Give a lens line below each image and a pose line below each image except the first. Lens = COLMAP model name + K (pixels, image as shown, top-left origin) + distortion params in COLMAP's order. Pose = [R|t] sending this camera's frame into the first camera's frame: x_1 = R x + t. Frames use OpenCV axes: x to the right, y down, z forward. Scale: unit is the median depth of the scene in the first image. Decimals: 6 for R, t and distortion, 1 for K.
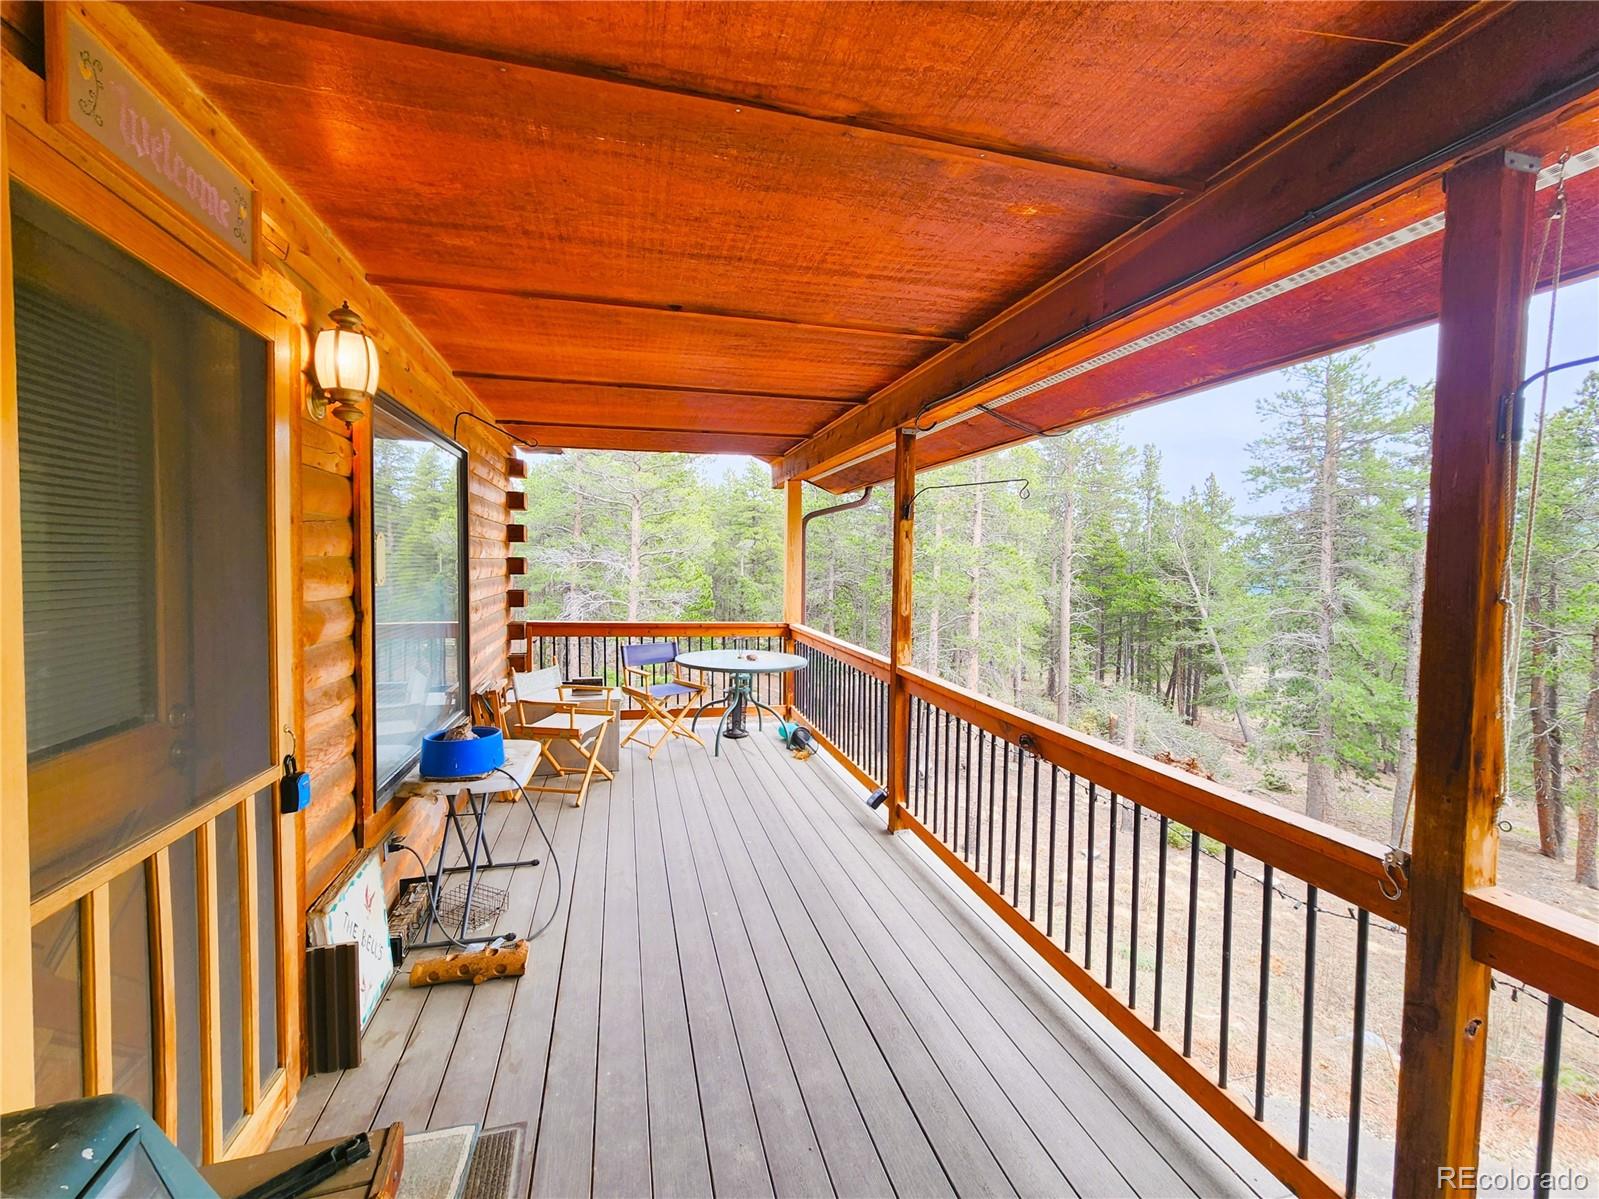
lens RADIAL K [[667.0, 0, 797.2], [0, 667.0, 590.4], [0, 0, 1]] dist [0.002415, -0.001523]
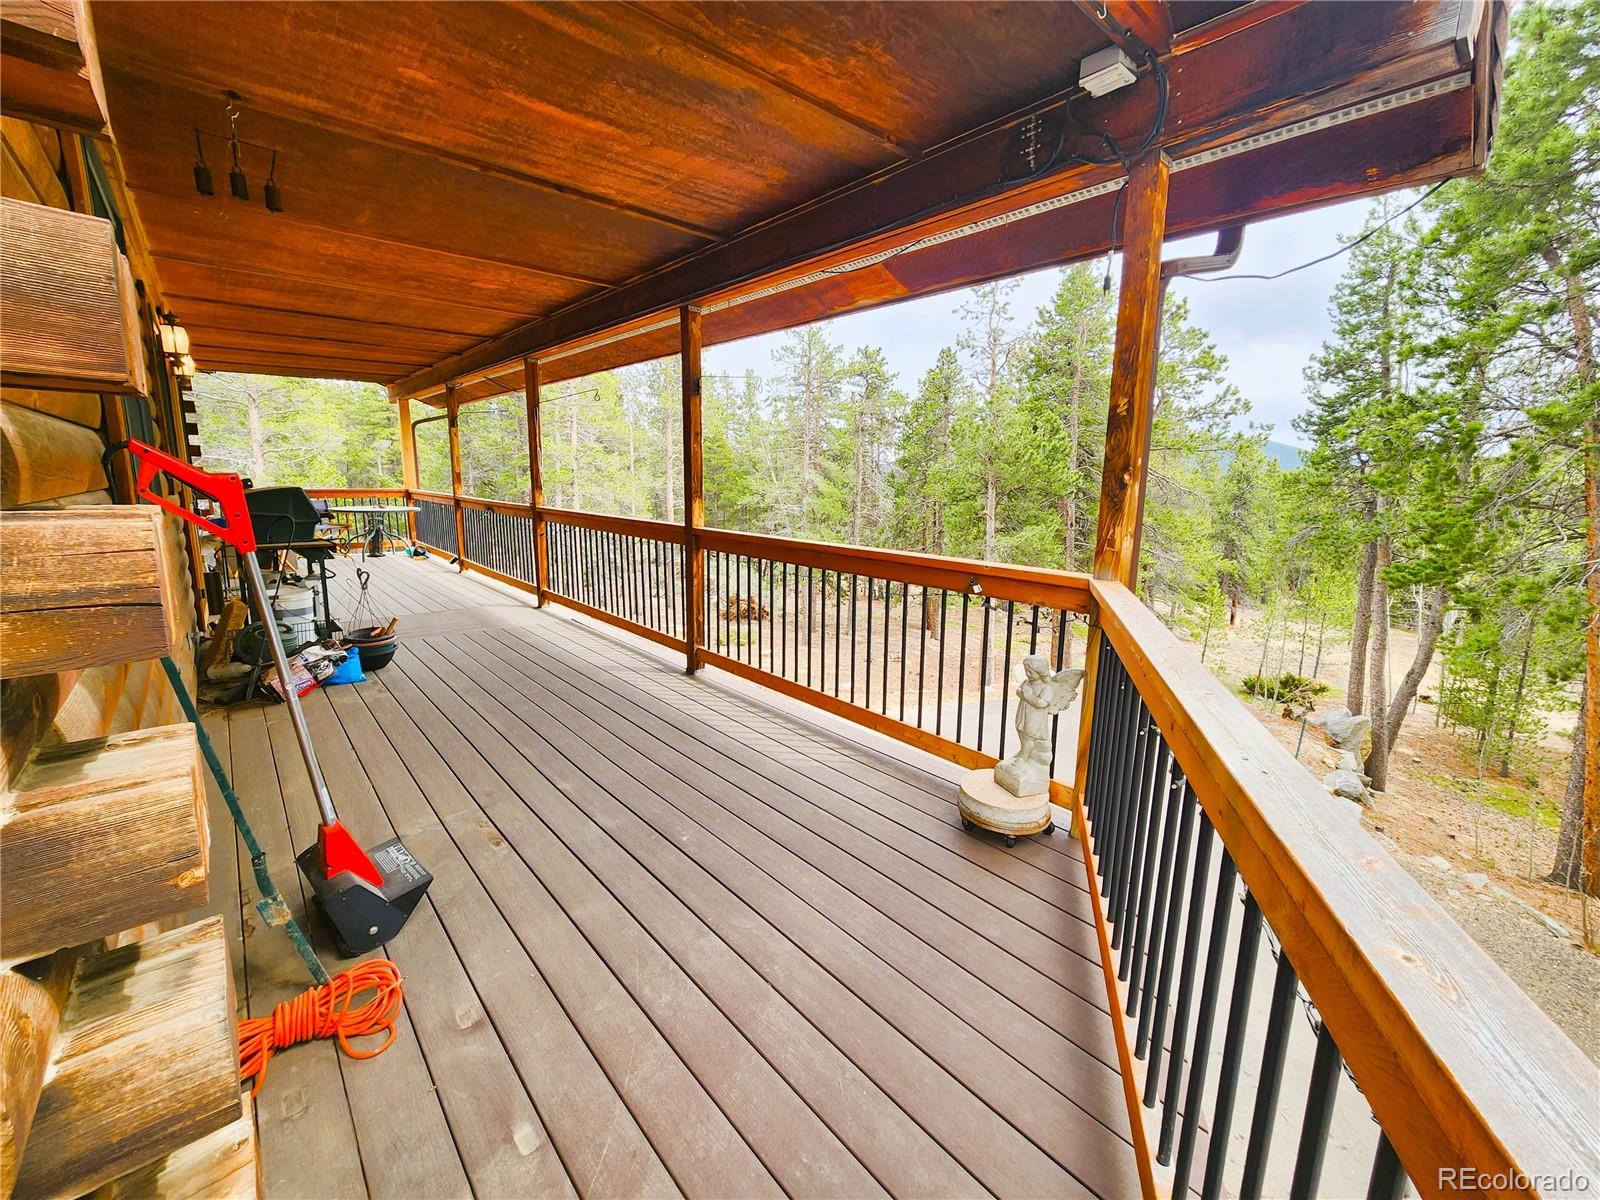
lens RADIAL K [[667.4, 0, 801.5], [0, 667.4, 589.3], [0, 0, 1]] dist [0.002415, -0.001523]
pose [[0.892296, -0.080983, 0.444128, 0.092971], [0.020426, 0.990014, 0.139484, 0.077949], [-0.450988, -0.115389, 0.885040, -0.850589]]
